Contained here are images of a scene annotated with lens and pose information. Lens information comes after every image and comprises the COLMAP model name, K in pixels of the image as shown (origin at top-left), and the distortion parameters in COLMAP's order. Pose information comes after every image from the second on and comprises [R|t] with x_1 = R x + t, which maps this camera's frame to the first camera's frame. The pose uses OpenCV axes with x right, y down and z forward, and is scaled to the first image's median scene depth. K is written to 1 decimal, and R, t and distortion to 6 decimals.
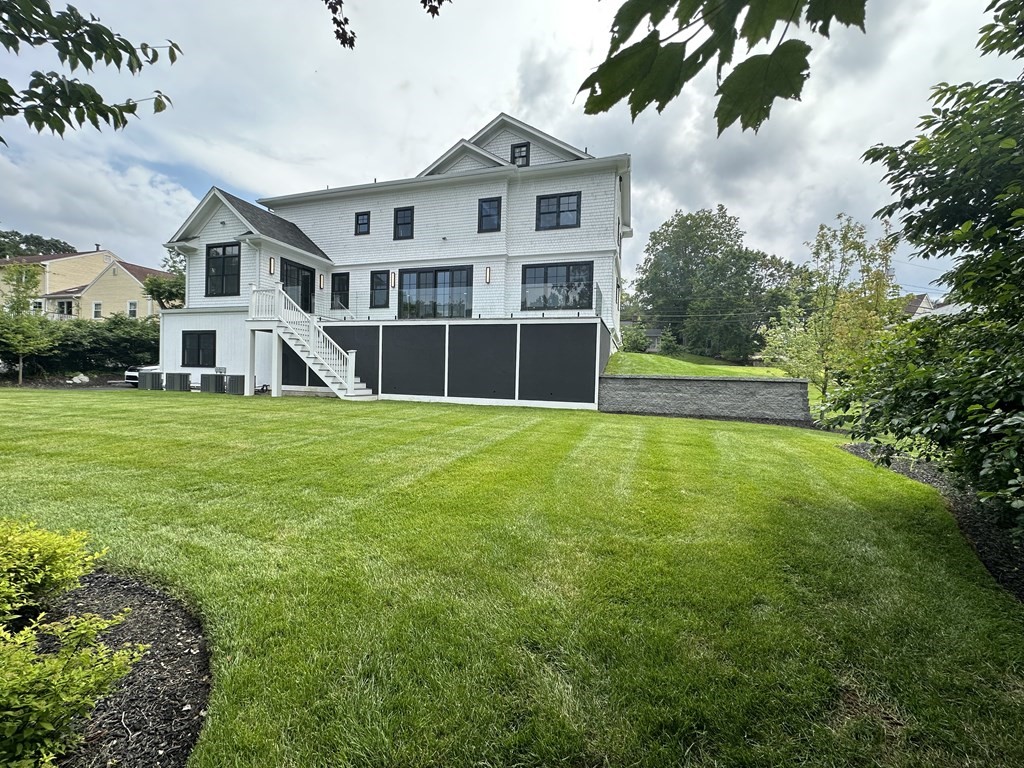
lens RADIAL K [[403.7, 0, 511.4], [0, 403.7, 379.6], [0, 0, 1]] dist [0.000621, 0.000026]
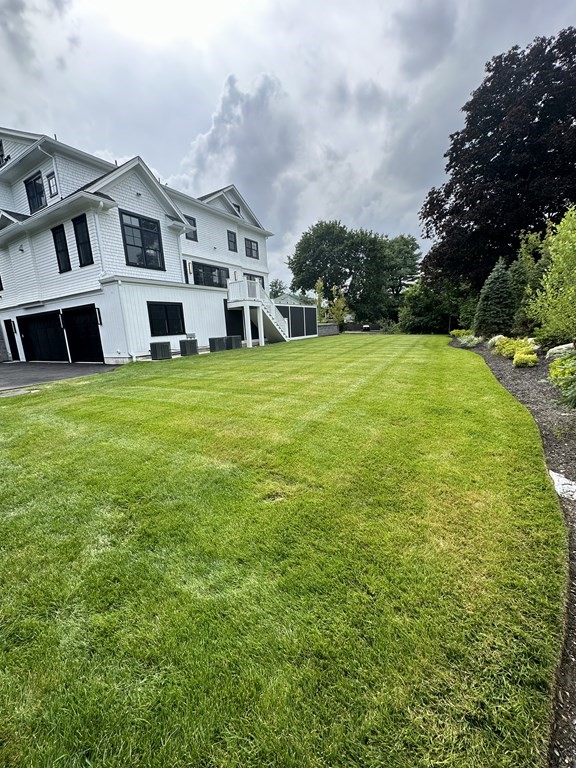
lens RADIAL K [[302.7, 0, 288.0], [0, 302.7, 384.0], [0, 0, 1]] dist [0.000621, 0.000026]
pose [[0.234871, -0.219016, 0.947031, -1.509752], [0.076570, 0.975426, 0.206593, -0.047297], [-0.969006, 0.023991, 0.245870, 0.465411]]
